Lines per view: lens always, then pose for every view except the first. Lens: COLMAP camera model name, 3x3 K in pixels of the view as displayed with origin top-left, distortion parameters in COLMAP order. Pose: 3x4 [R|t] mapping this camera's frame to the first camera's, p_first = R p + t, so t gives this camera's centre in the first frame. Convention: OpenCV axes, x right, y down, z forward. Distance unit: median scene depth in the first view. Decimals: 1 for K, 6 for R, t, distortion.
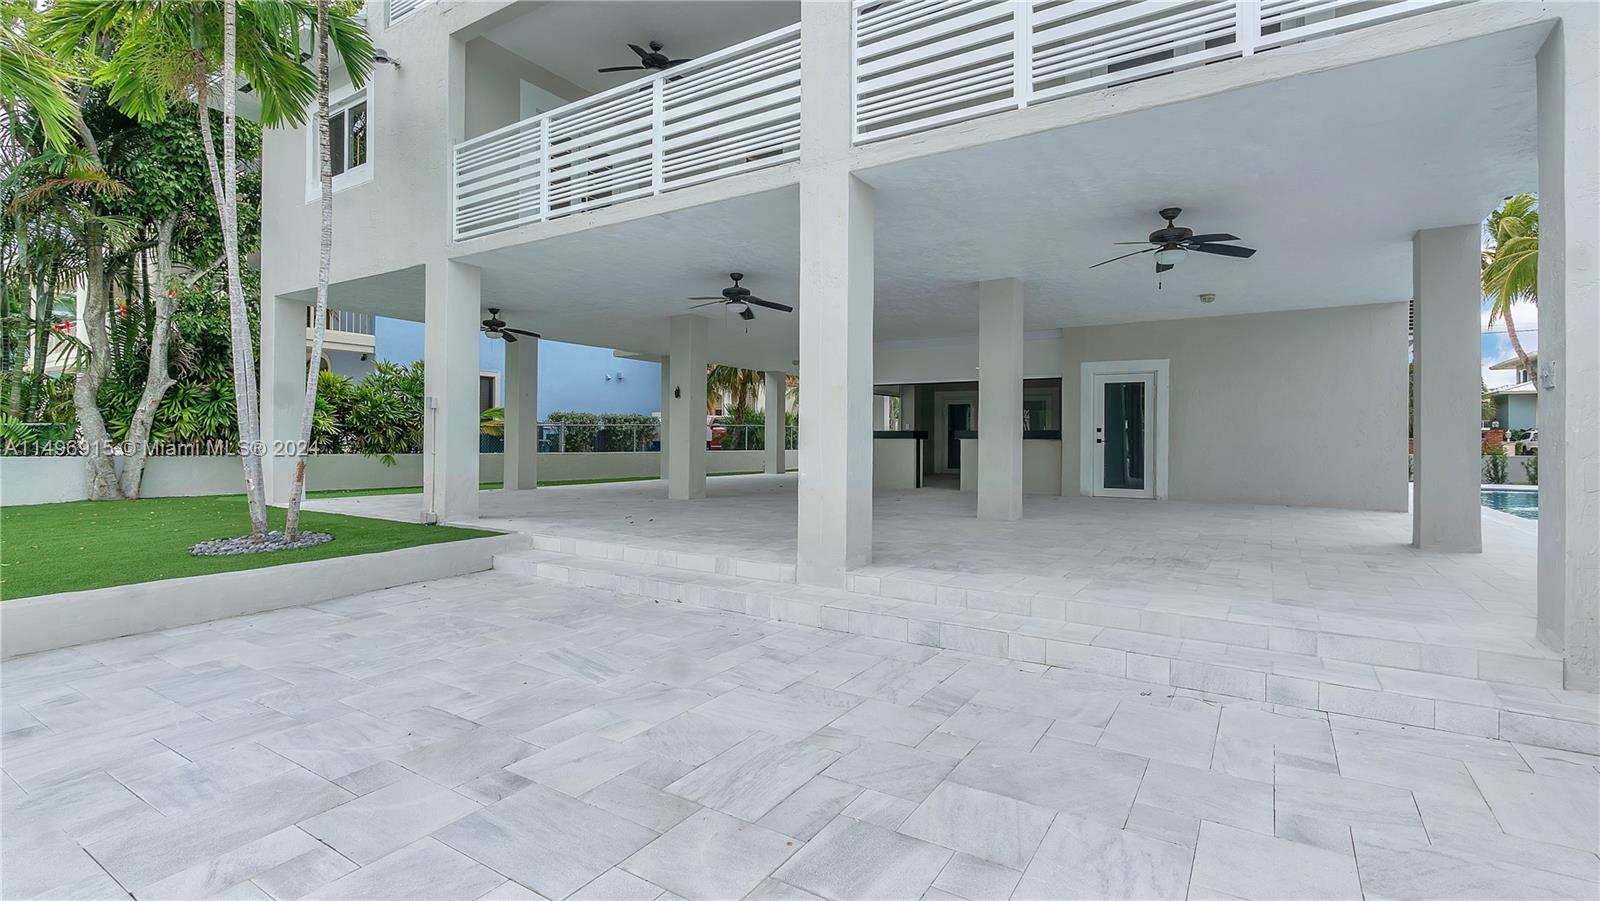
lens RADIAL K [[745.0, 0, 800.0], [0, 745.0, 450.5], [0, 0, 1]] dist [-0.003883, -0.000315]
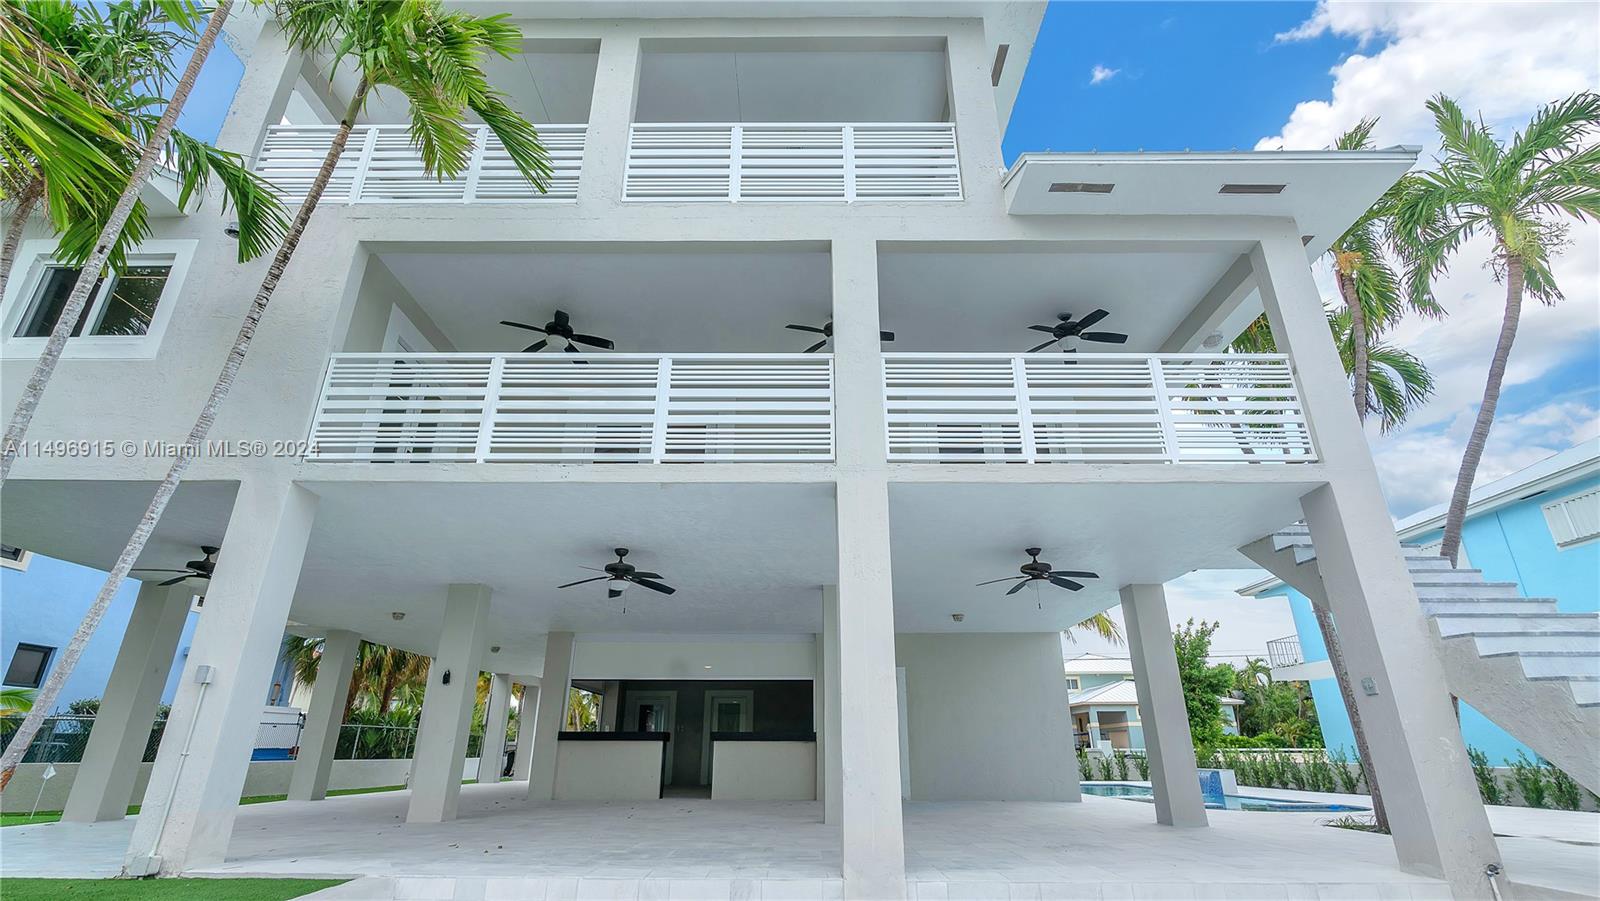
lens RADIAL K [[669.8, 0, 801.4], [0, 669.8, 523.6], [0, 0, 1]] dist [0.011717, -0.000039]
pose [[0.845400, 0.172189, 0.505617, -0.305372], [0.006841, 0.943045, -0.332595, 0.012202], [-0.534089, 0.284635, 0.796073, 0.157494]]
